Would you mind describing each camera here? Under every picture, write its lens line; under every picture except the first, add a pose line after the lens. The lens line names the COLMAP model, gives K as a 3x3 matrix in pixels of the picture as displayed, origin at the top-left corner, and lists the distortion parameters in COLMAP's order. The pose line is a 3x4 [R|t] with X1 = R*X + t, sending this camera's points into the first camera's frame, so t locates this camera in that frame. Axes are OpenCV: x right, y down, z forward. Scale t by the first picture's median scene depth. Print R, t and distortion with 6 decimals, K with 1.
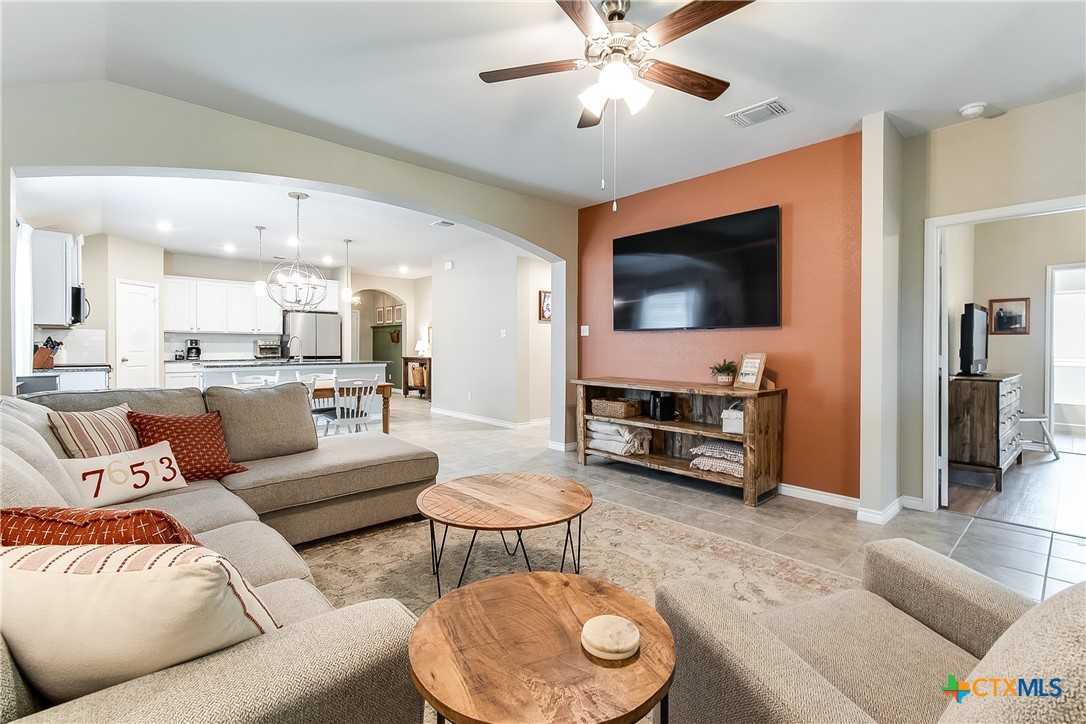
lens RADIAL K [[487.5, 0, 541.1], [0, 487.5, 355.0], [0, 0, 1]] dist [0.000639, 0.000662]
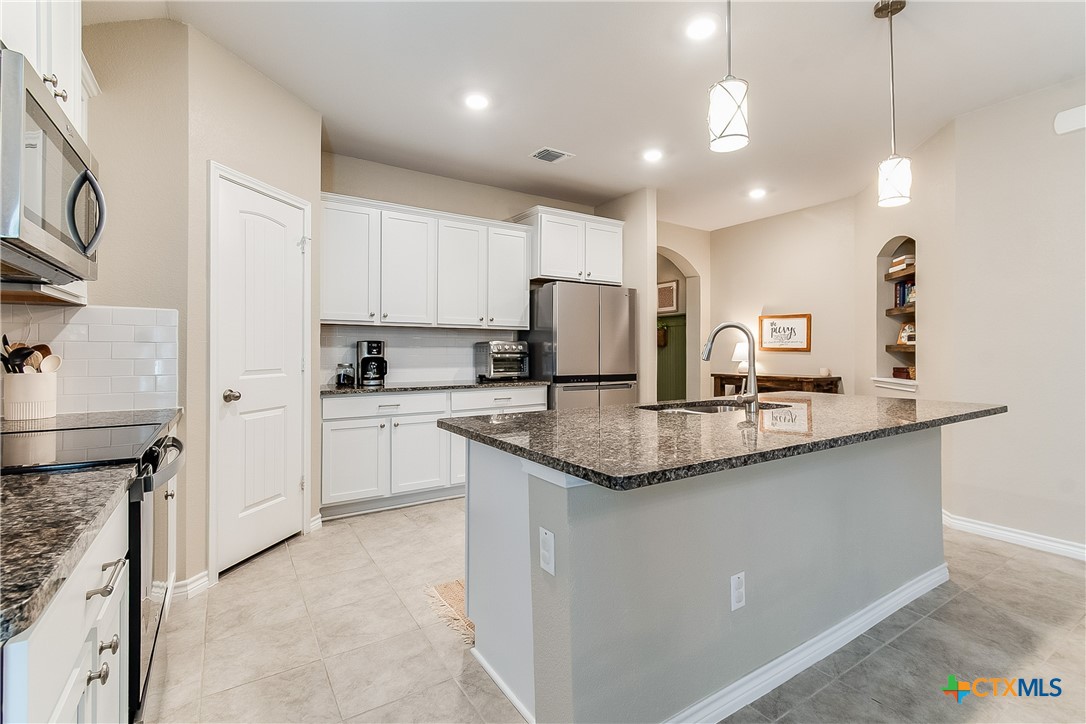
lens RADIAL K [[485.4, 0, 546.6], [0, 485.4, 362.2], [0, 0, 1]] dist [-0.001807, 0.001728]
pose [[0.987001, 0.002220, -0.160699, -0.483860], [-0.001629, 0.999991, 0.003808, -0.013831], [0.160706, -0.003497, 0.986996, 0.583906]]
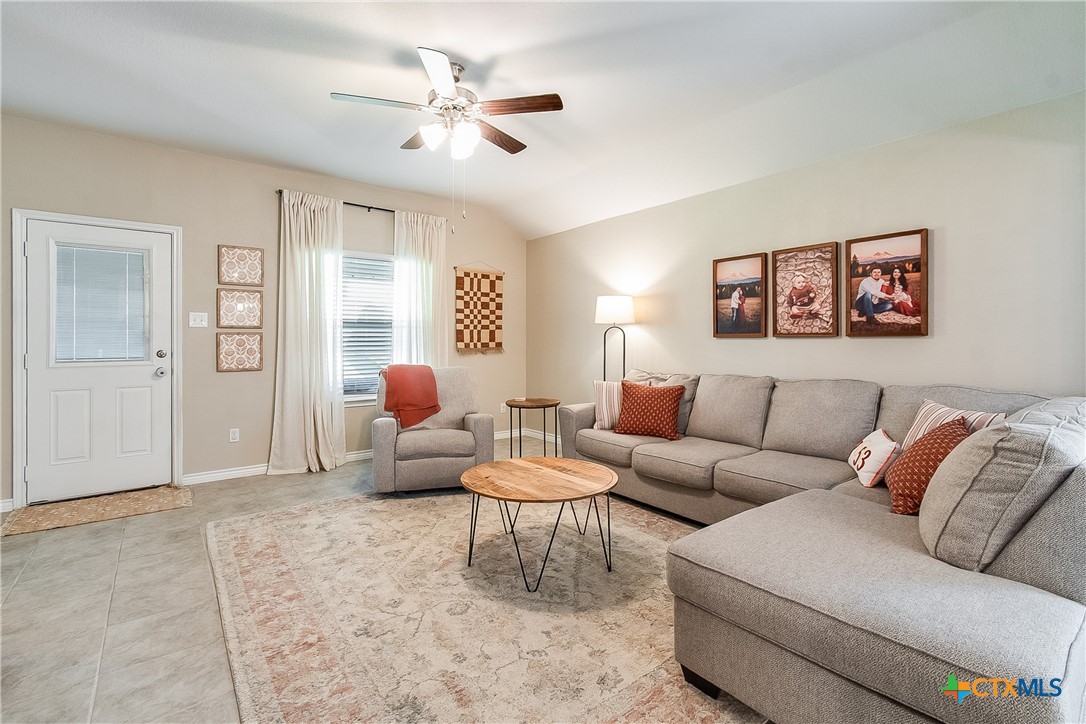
lens RADIAL K [[487.5, 0, 545.4], [0, 487.5, 339.9], [0, 0, 1]] dist [0.000639, 0.000662]
pose [[-0.997521, -0.004420, 0.070224, -0.044920], [-0.003237, 0.999851, 0.016957, -0.010872], [-0.070289, 0.016687, -0.997387, 0.590362]]
